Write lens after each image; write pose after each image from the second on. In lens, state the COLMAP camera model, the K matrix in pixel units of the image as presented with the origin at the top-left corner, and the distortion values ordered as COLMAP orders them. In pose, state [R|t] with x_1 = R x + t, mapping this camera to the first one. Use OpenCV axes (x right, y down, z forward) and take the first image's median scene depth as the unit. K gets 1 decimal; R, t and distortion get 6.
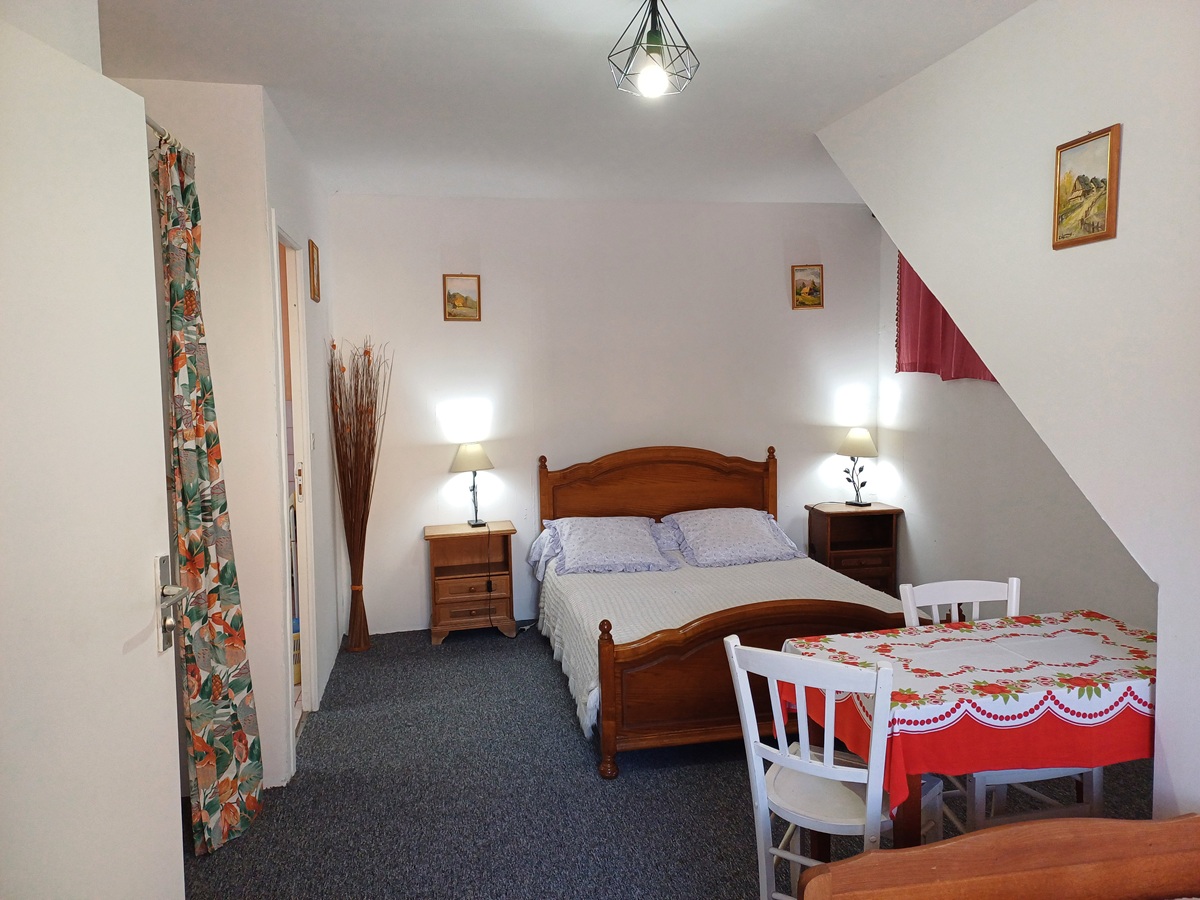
lens RADIAL K [[879.2, 0, 602.7], [0, 879.2, 453.2], [0, 0, 1]] dist [0.025331, -0.001684]
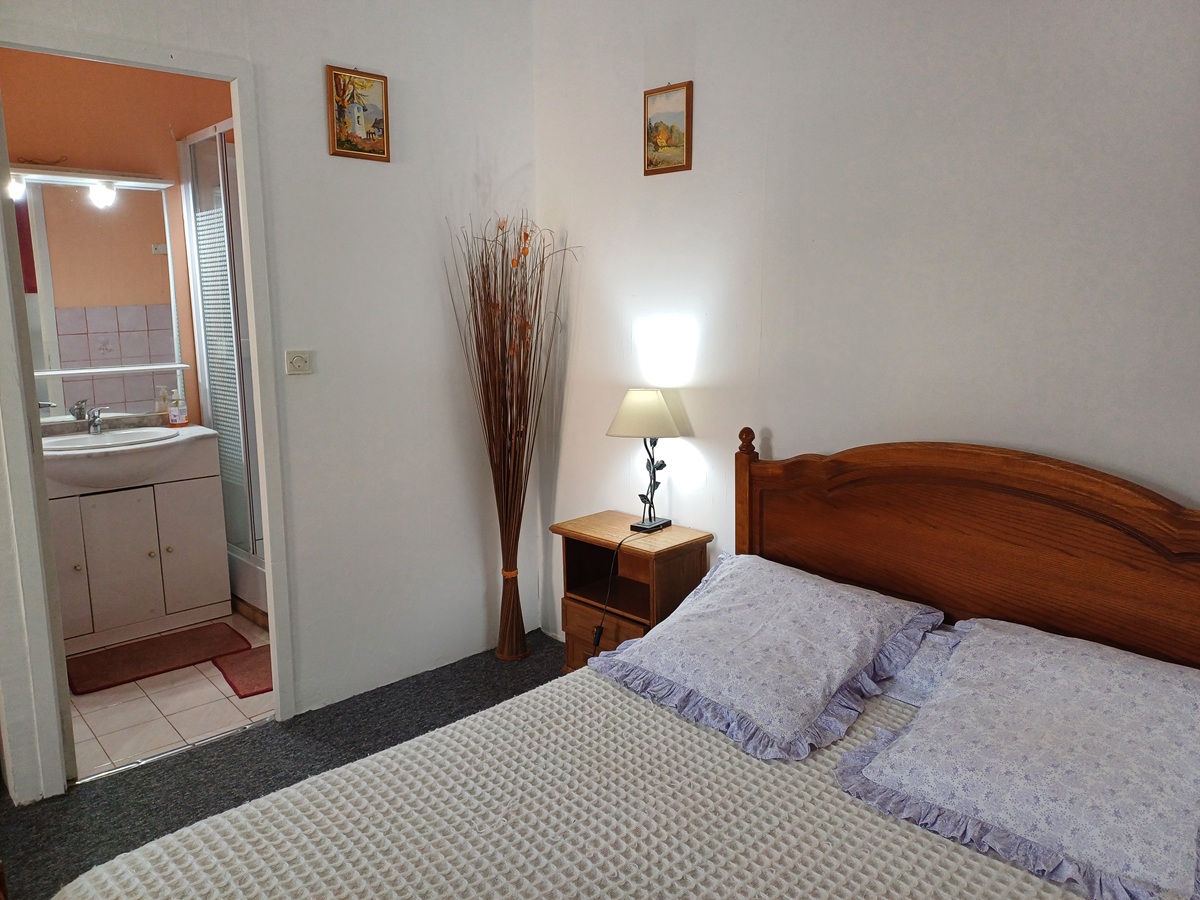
lens RADIAL K [[879.2, 0, 600.1], [0, 879.2, 443.7], [0, 0, 1]] dist [0.025331, -0.001684]
pose [[0.503351, 0.159911, -0.849156, 0.329603], [-0.070754, 0.987054, 0.143939, -0.056038], [0.861181, -0.012371, 0.508149, 0.671862]]
